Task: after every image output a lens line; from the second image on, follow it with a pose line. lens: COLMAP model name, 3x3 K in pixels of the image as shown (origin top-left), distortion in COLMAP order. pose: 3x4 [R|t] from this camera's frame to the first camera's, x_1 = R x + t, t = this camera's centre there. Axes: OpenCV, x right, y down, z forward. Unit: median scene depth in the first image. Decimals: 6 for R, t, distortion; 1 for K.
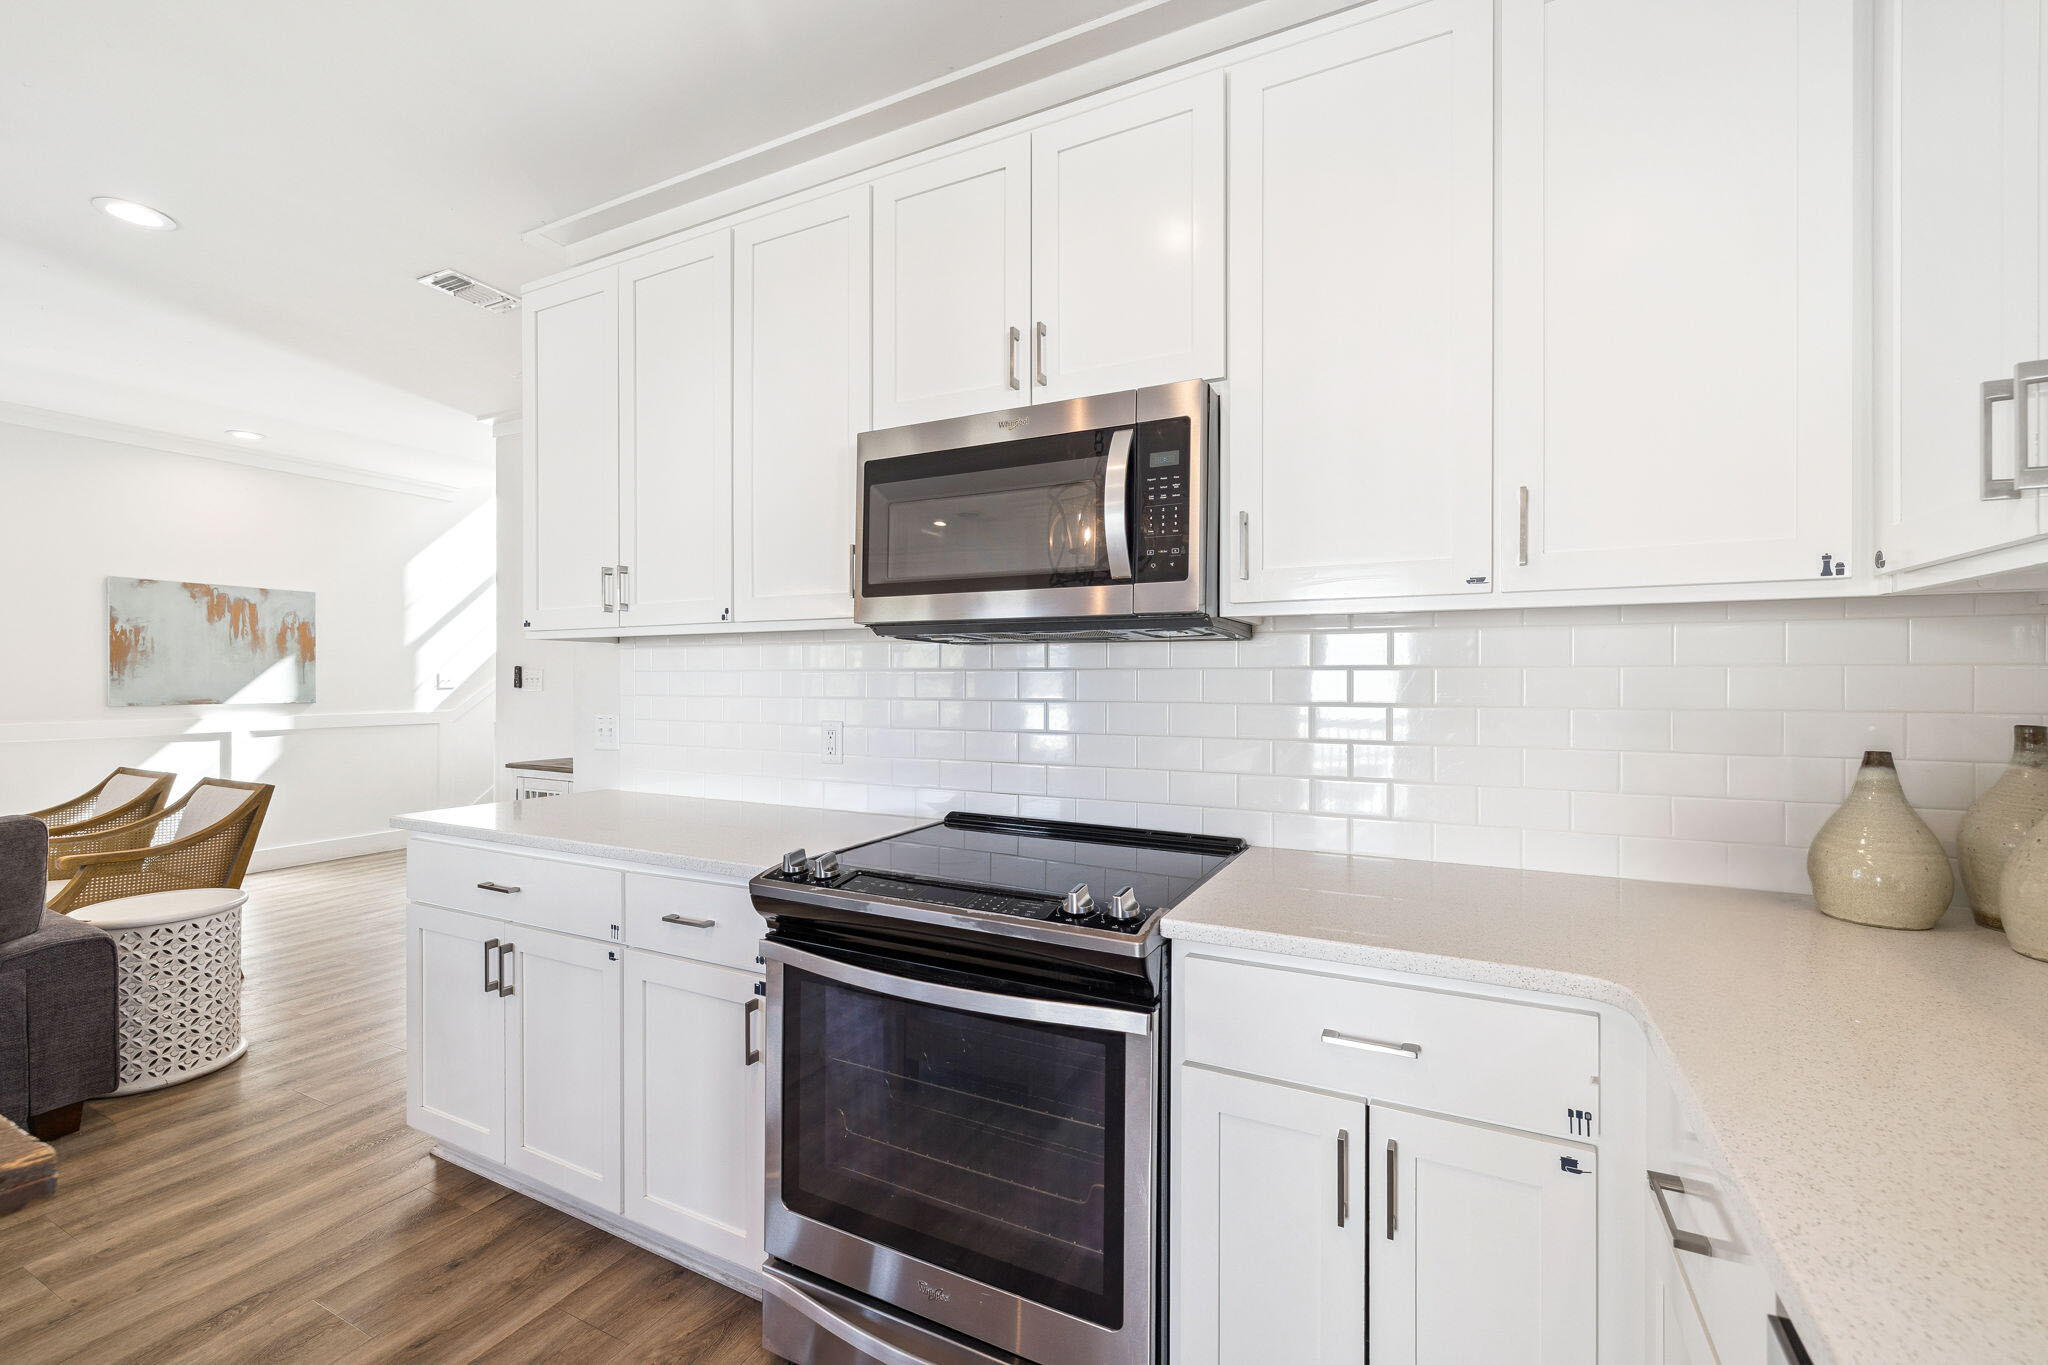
lens RADIAL K [[858.0, 0, 1024.0], [0, 858.0, 682.5], [0, 0, 1]] dist [-0.000267, 0.000541]
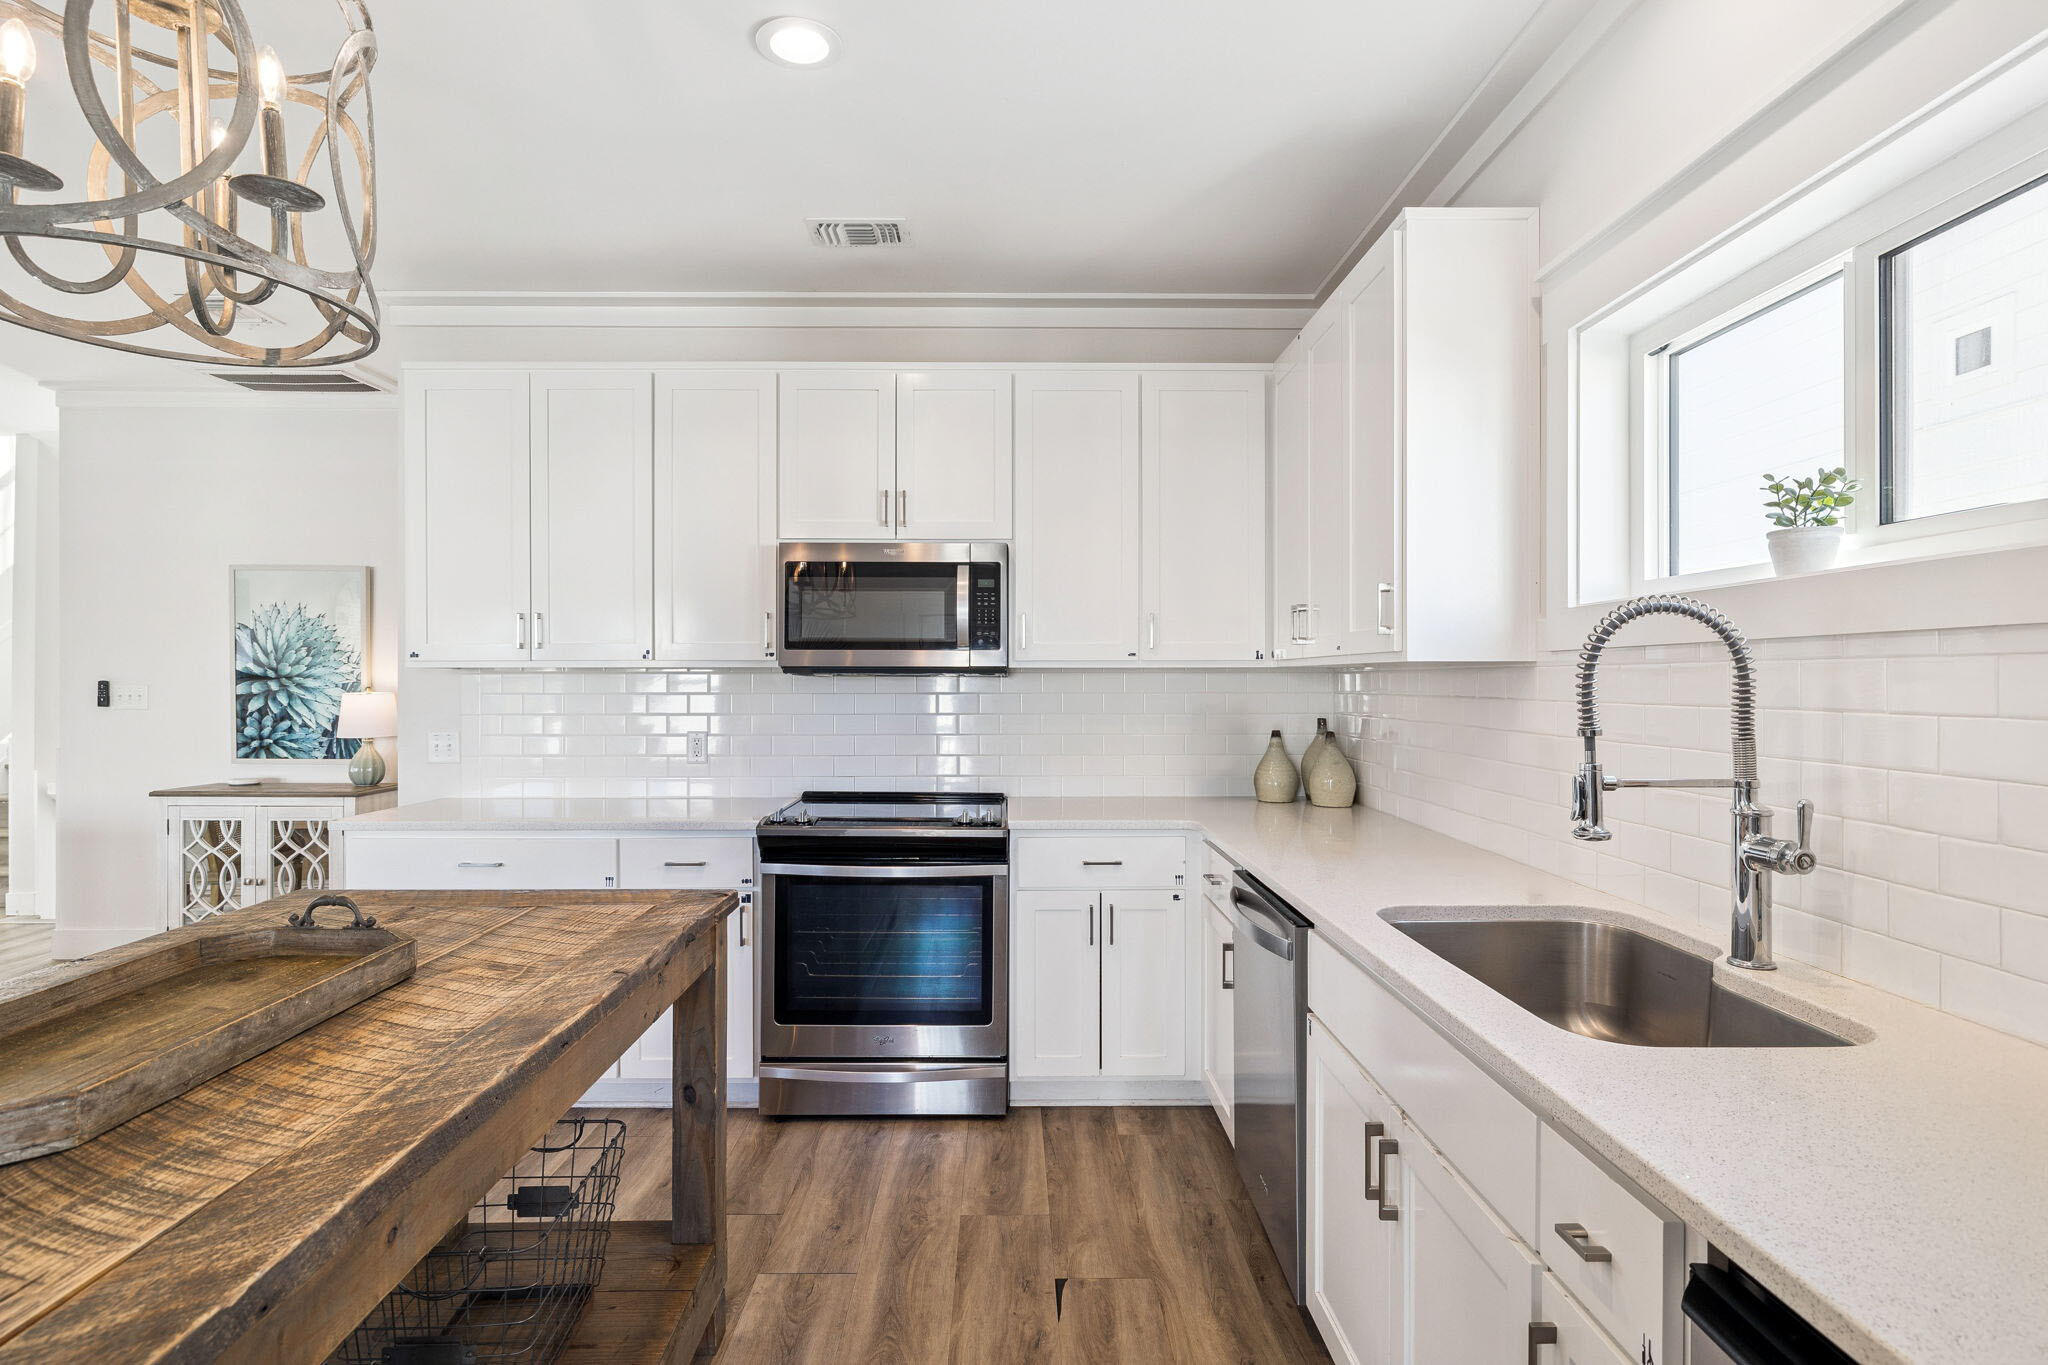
lens RADIAL K [[1023.6, 0, 1024.0], [0, 1023.6, 682.5], [0, 0, 1]] dist [-0.001018, 0.000065]
pose [[0.884283, -0.001670, 0.466948, -0.777736], [0.002793, 0.999995, -0.001712, -0.040892], [-0.466943, 0.002818, 0.884283, -0.970229]]
